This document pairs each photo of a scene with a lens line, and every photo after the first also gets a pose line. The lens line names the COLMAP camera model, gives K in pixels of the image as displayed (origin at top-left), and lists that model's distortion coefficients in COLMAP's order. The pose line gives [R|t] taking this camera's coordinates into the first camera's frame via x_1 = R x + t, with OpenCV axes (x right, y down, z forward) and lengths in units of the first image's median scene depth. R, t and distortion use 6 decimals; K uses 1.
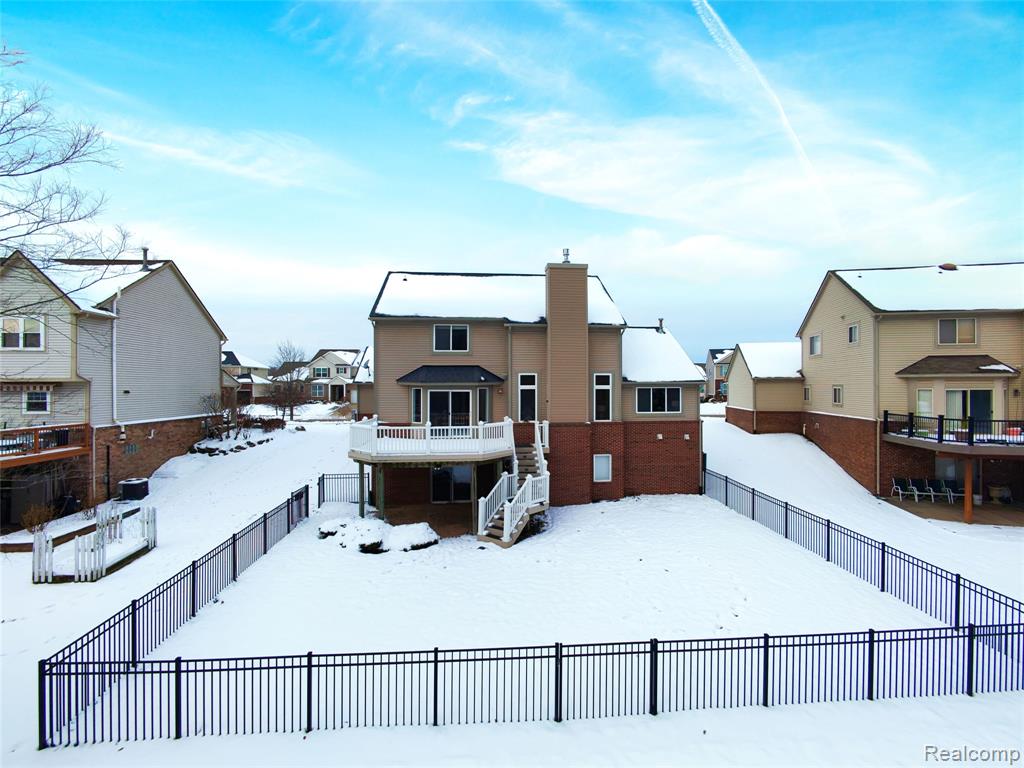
lens RADIAL K [[463.1, 0, 519.4], [0, 463.1, 382.6], [0, 0, 1]] dist [-0.008112, -0.001061]
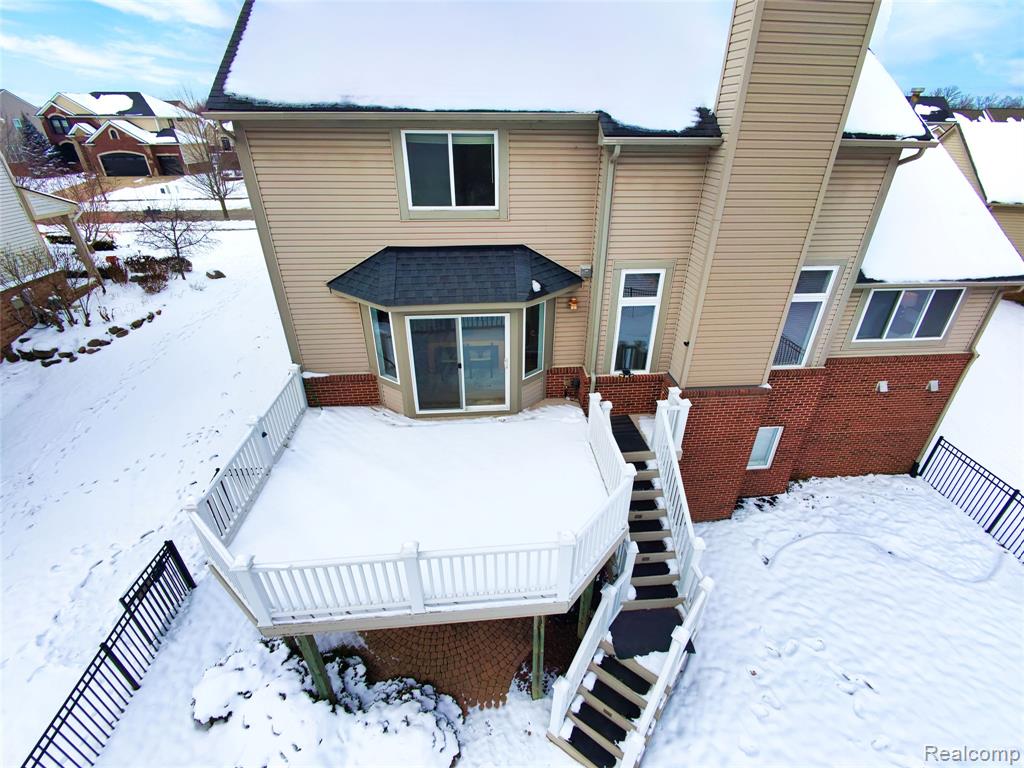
lens RADIAL K [[463.1, 0, 519.4], [0, 463.1, 382.6], [0, 0, 1]] dist [-0.008112, -0.001061]
pose [[0.999969, 0.007778, 0.001225, -0.089795], [-0.007356, 0.867254, 0.497812, -0.132714], [0.002810, -0.497806, 0.867284, 0.579357]]
